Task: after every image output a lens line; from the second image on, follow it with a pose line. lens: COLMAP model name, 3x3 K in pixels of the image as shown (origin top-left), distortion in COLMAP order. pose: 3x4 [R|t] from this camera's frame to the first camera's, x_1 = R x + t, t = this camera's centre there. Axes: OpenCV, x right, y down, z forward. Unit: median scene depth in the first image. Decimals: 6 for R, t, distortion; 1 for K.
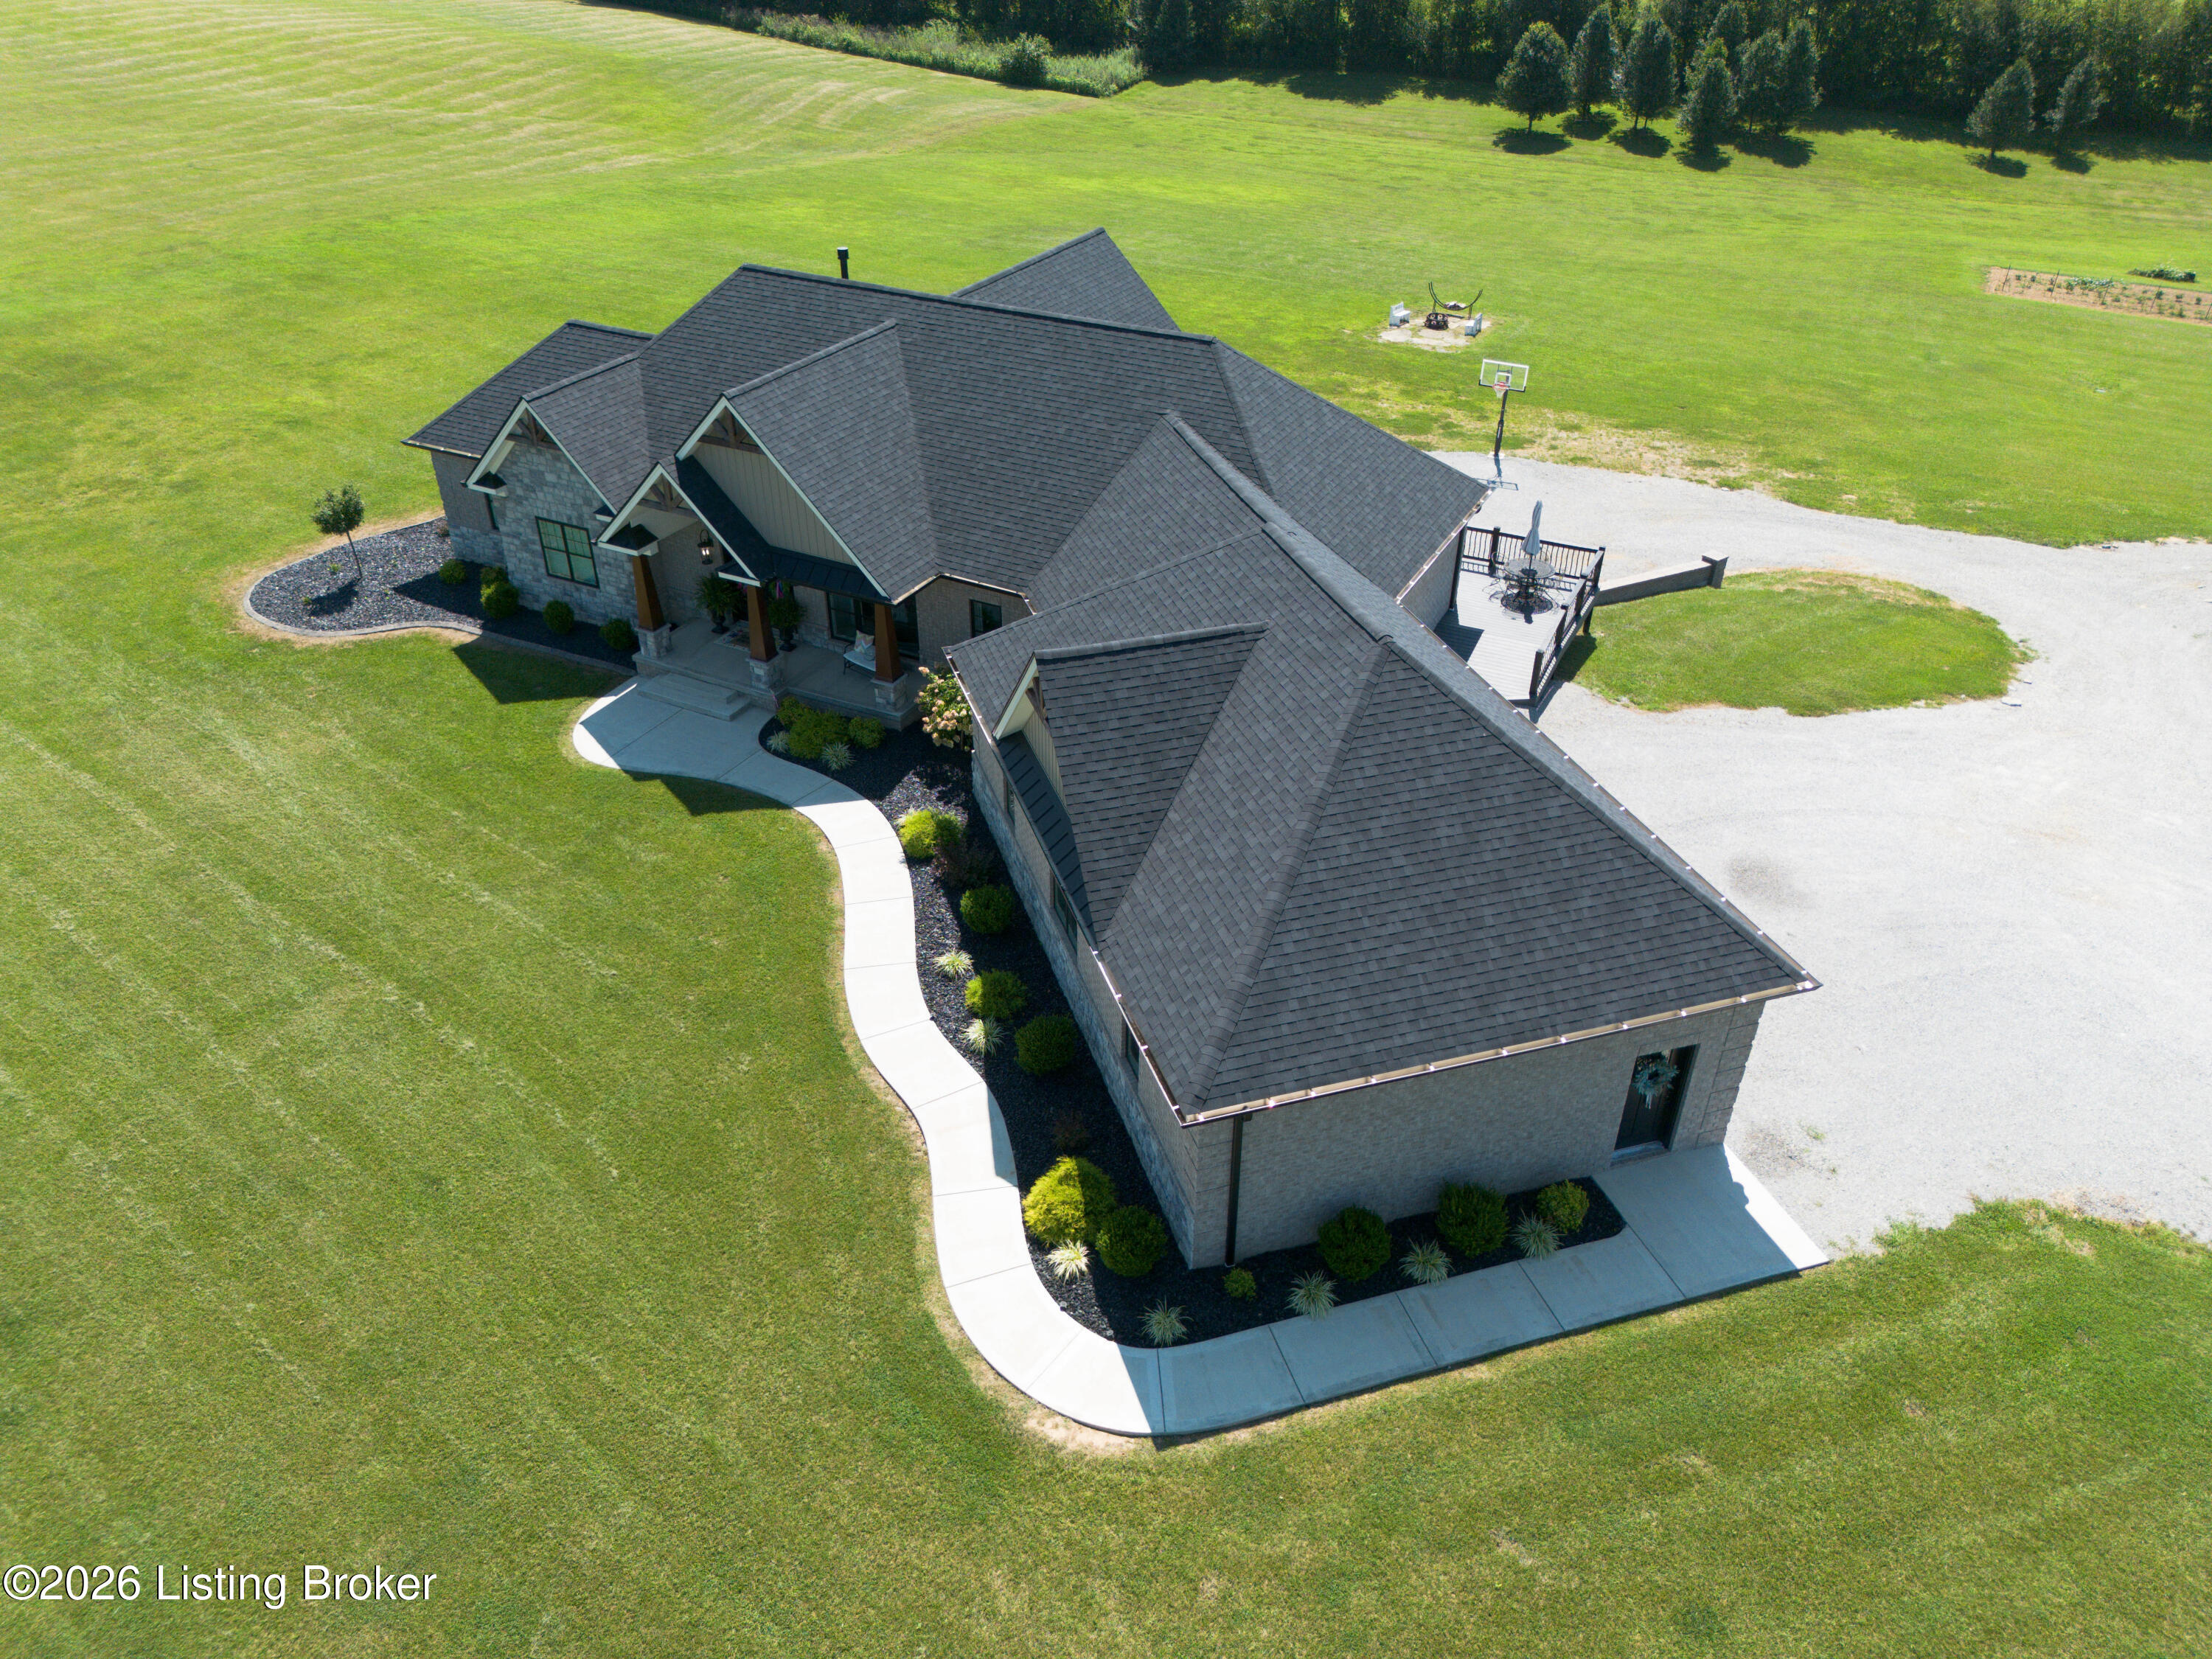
lens RADIAL K [[1548.8, 0, 1108.6], [0, 1548.8, 819.5], [0, 0, 1]] dist [0.060005, -0.048189]
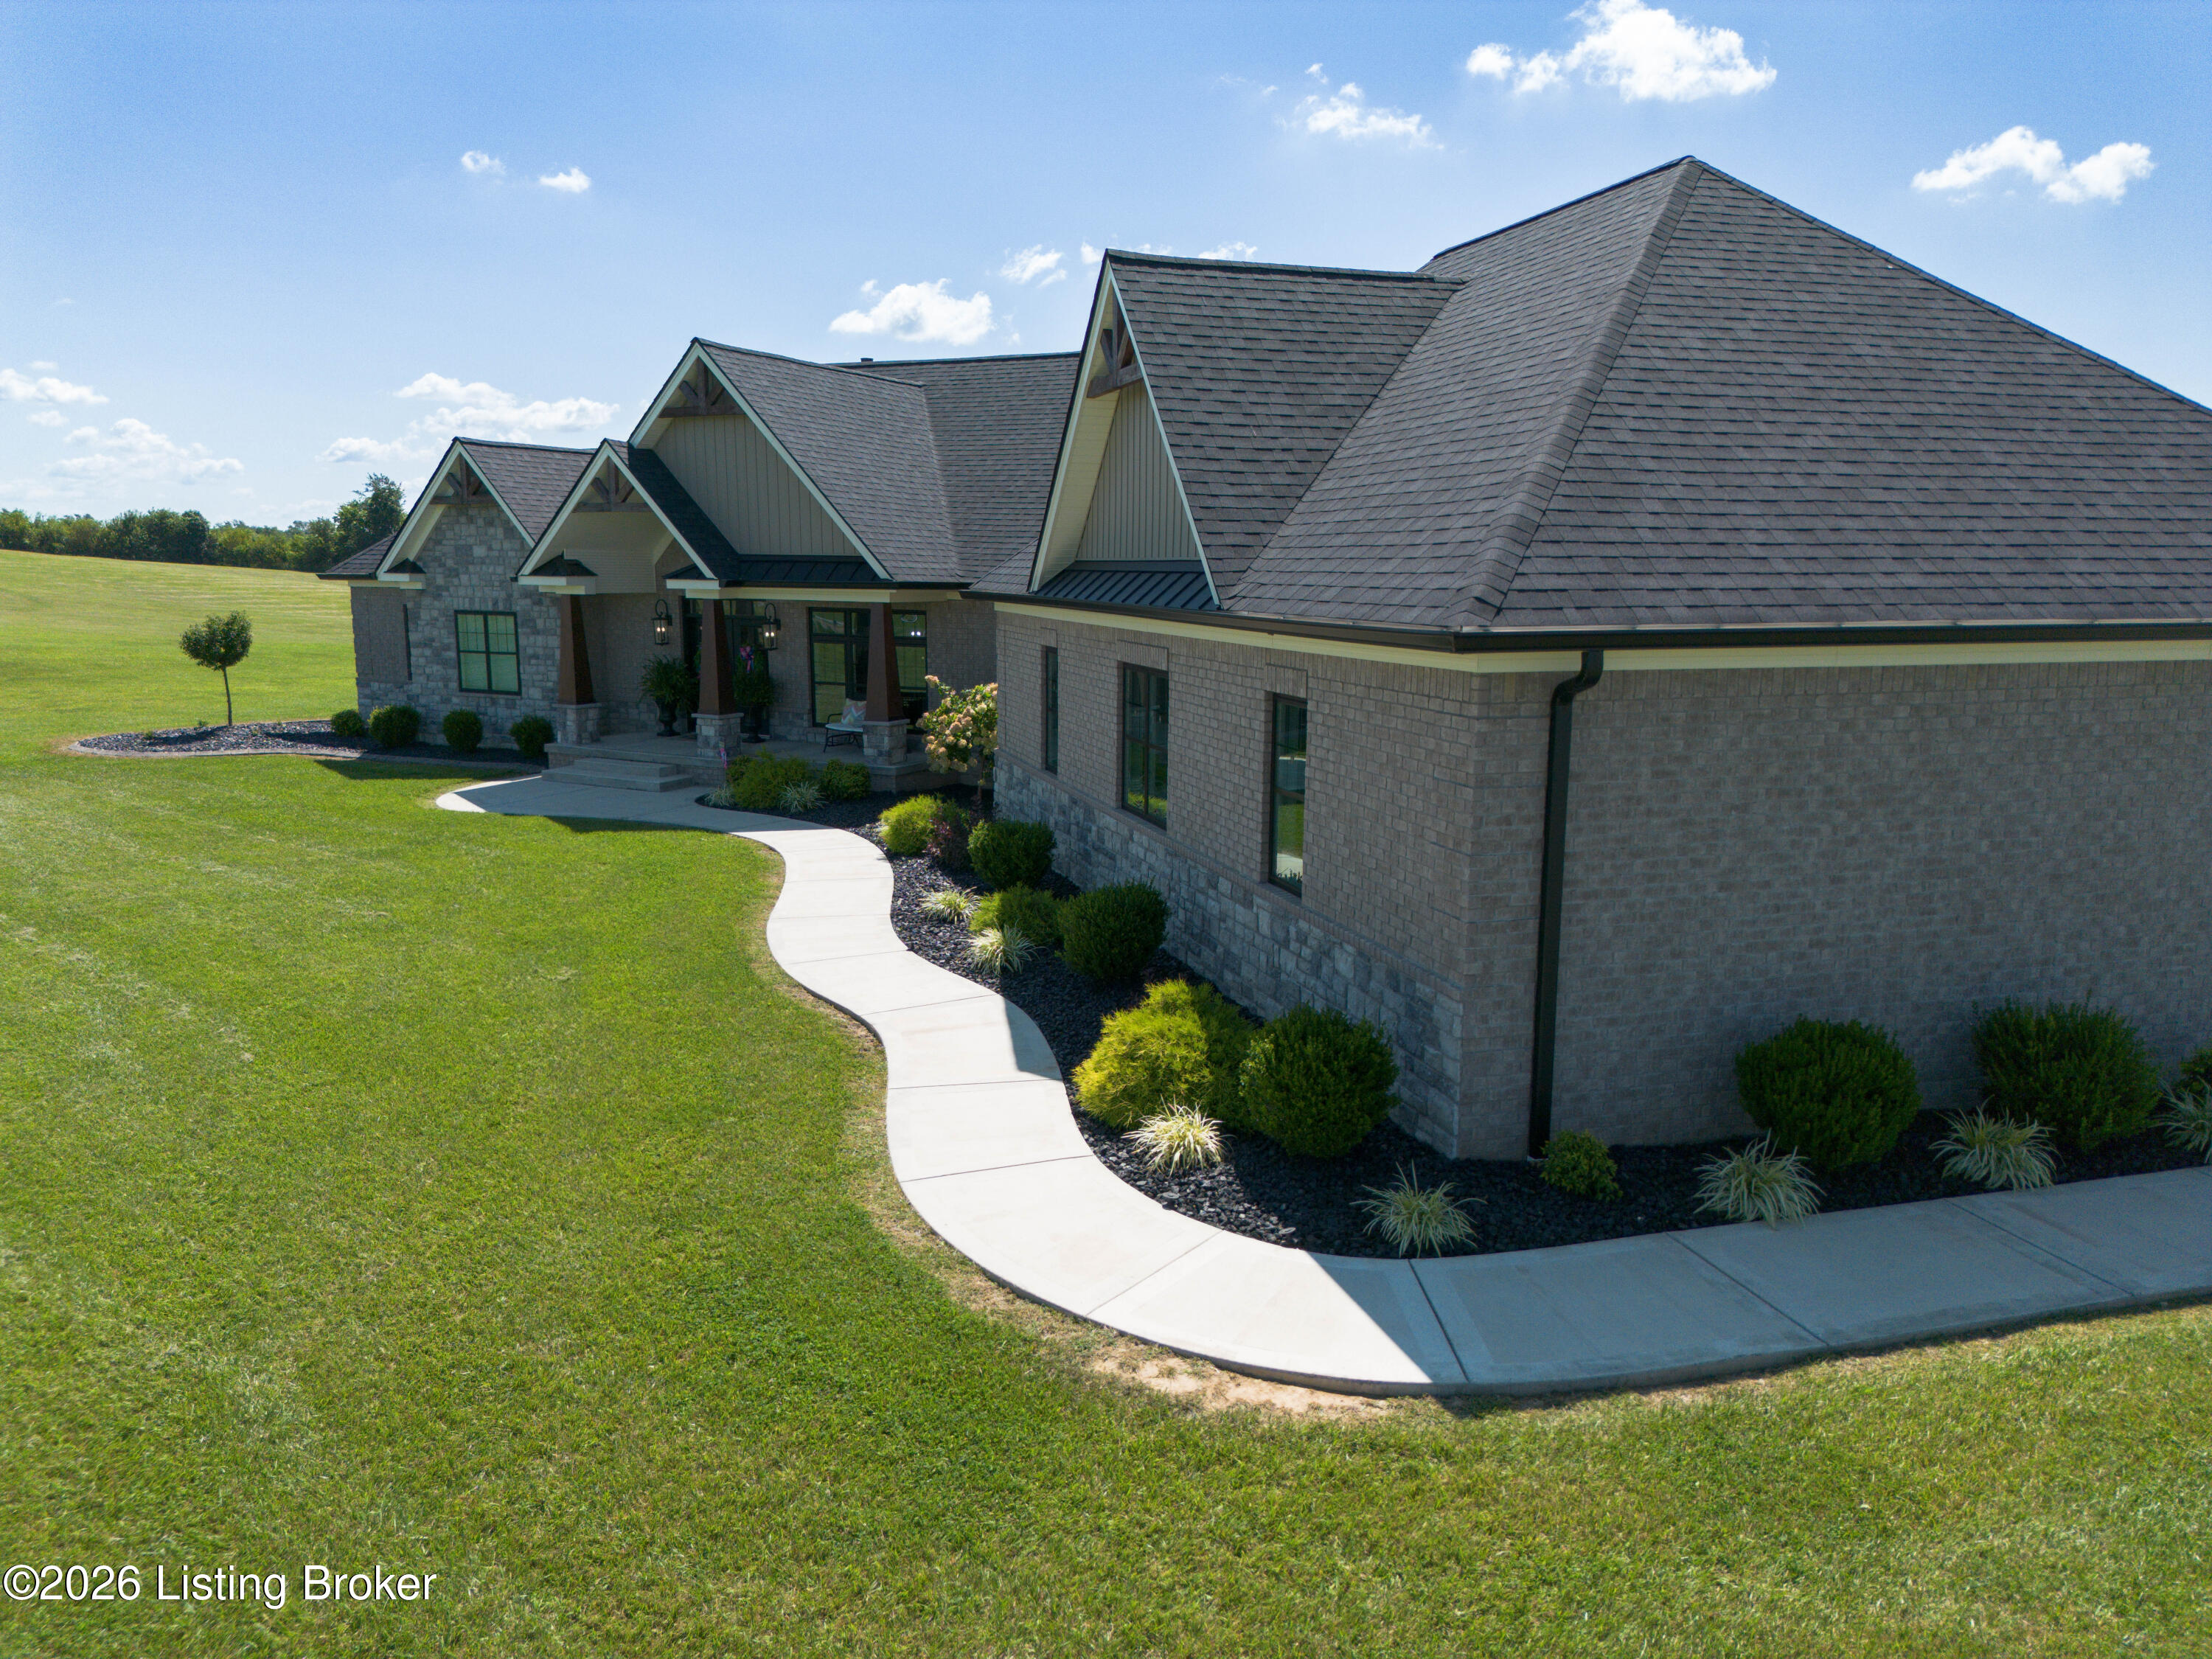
lens RADIAL K [[1548.8, 0, 1109.3], [0, 1548.8, 822.2], [0, 0, 1]] dist [0.060005, -0.048189]
pose [[0.999882, 0.005346, -0.014370, -0.022928], [-0.010677, 0.915407, -0.402388, 0.220566], [0.011004, 0.402495, 0.915356, 0.321404]]
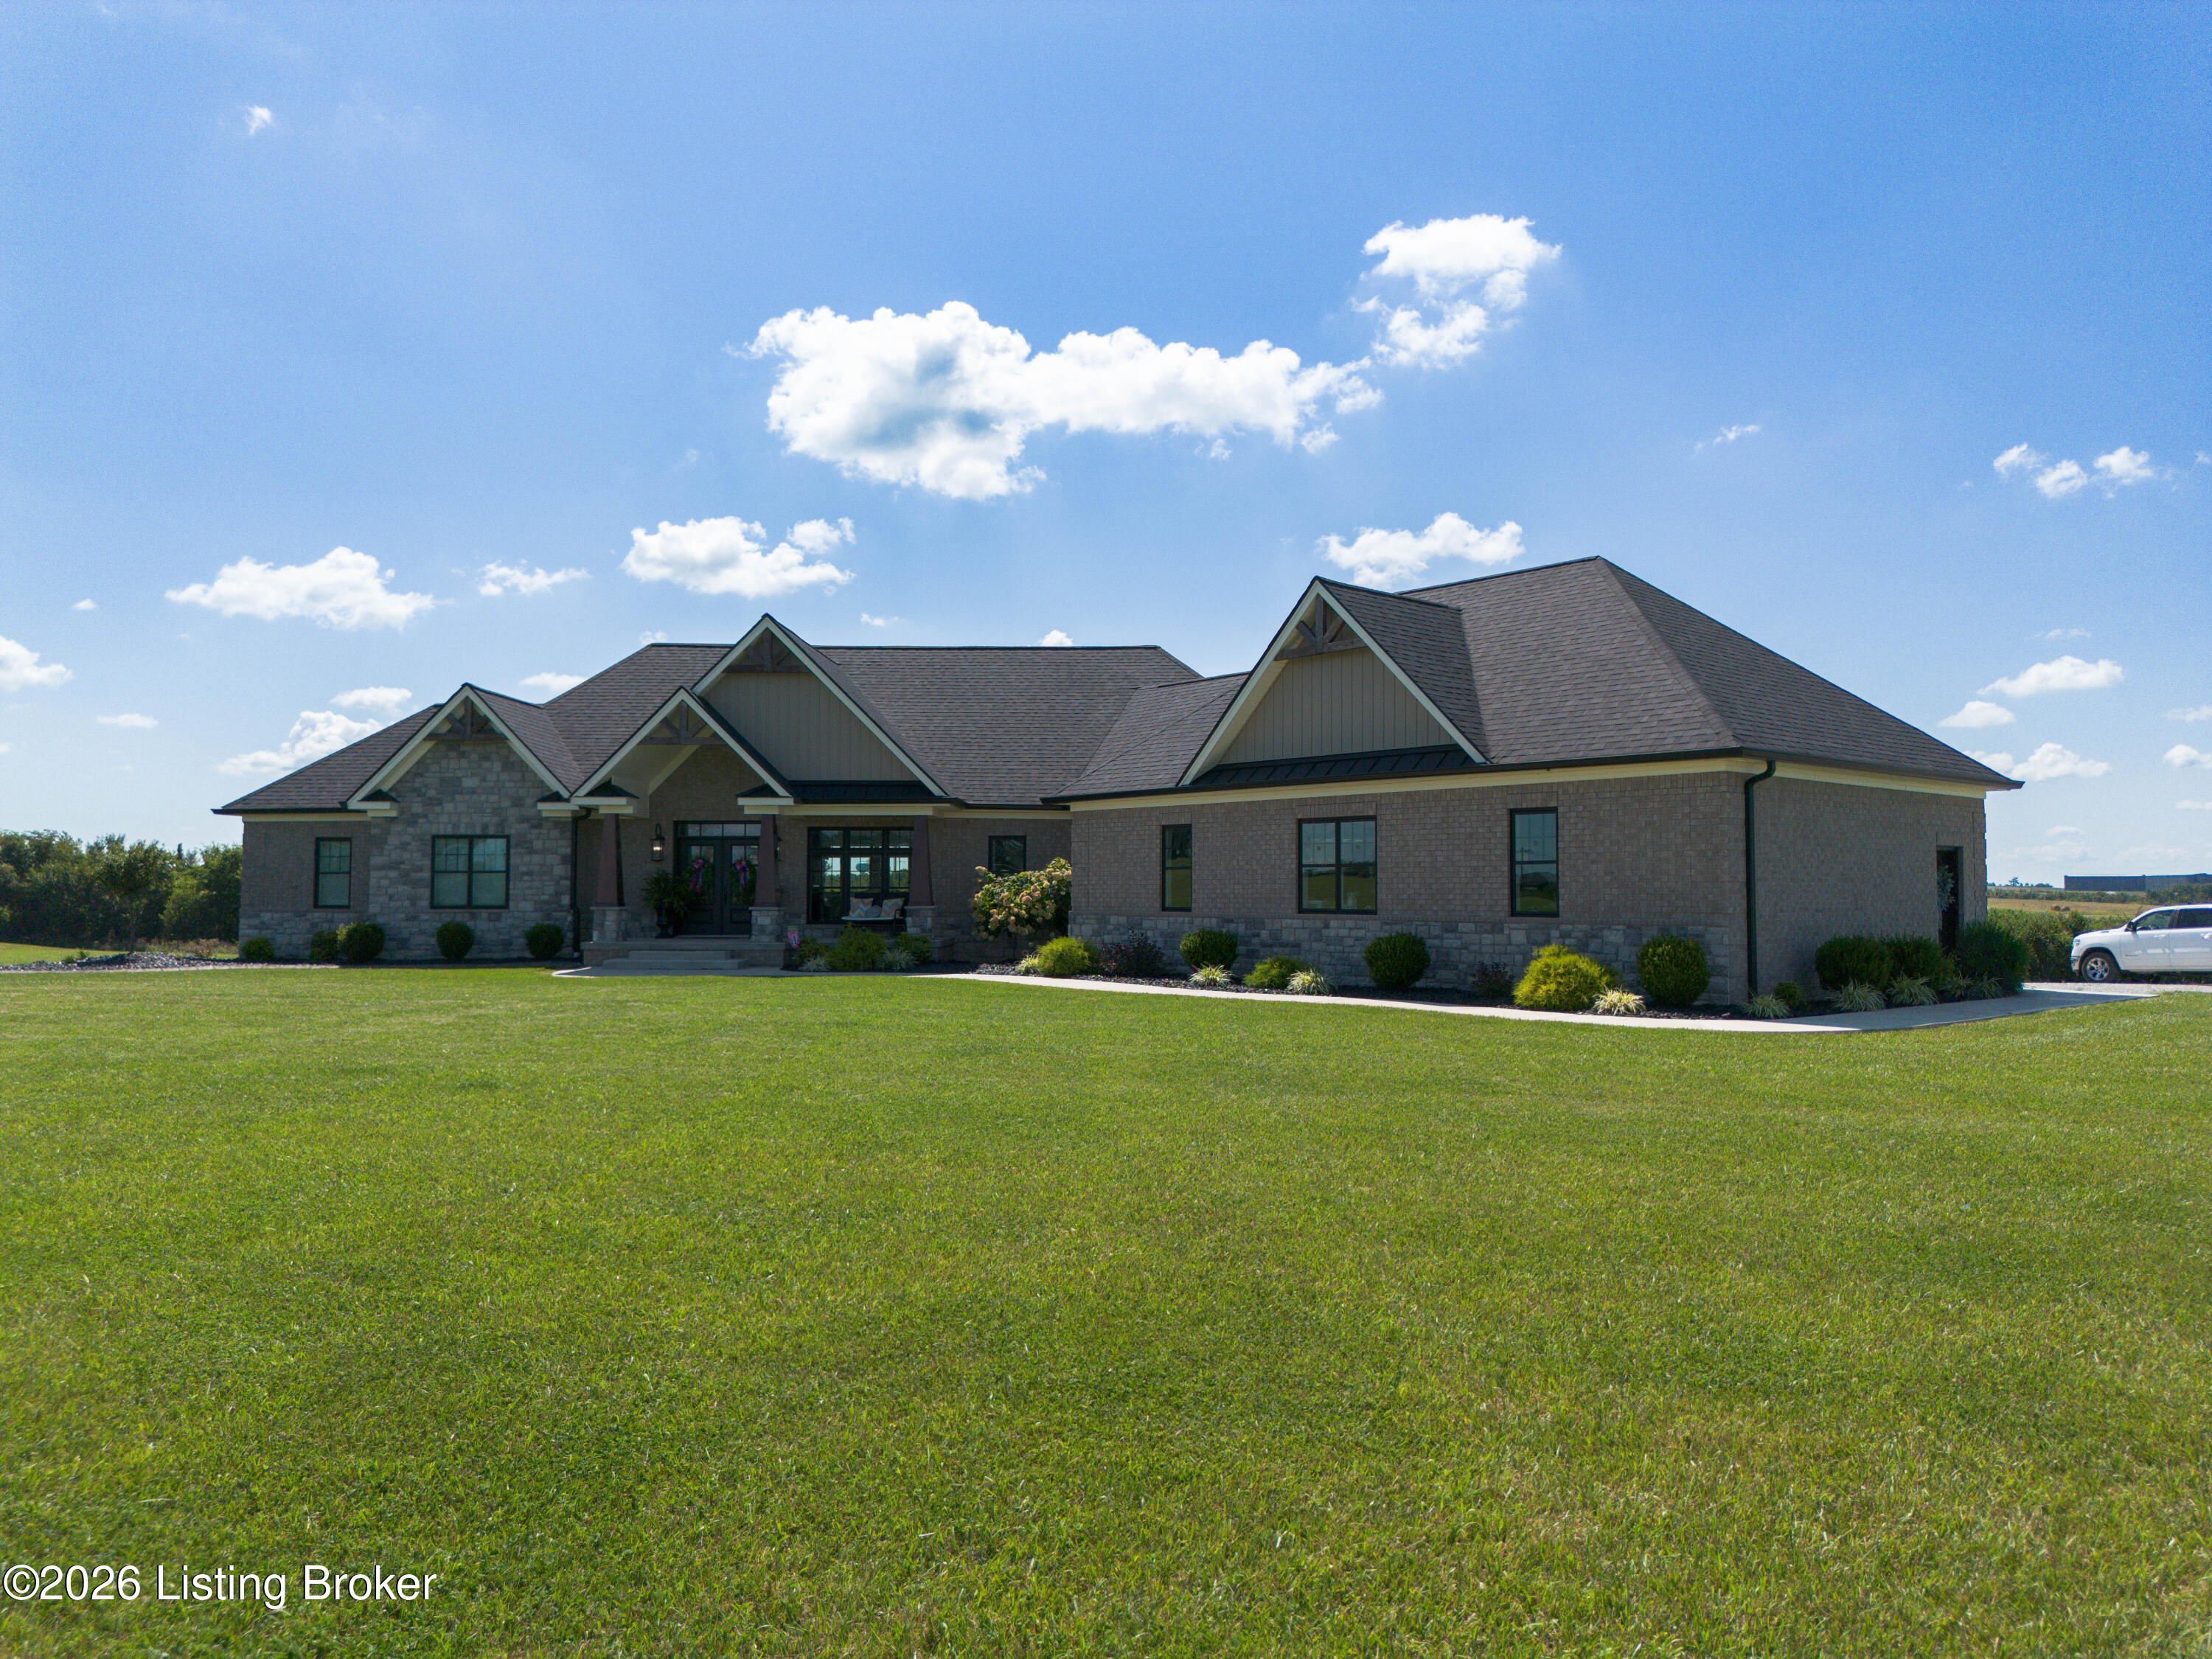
lens RADIAL K [[1548.8, 0, 1104.1], [0, 1548.8, 826.0], [0, 0, 1]] dist [0.060005, -0.048189]
pose [[0.911463, 0.017649, 0.411002, -0.384980], [0.225730, 0.813784, -0.535538, 0.355637], [-0.343919, 0.580899, 0.737750, 0.223431]]
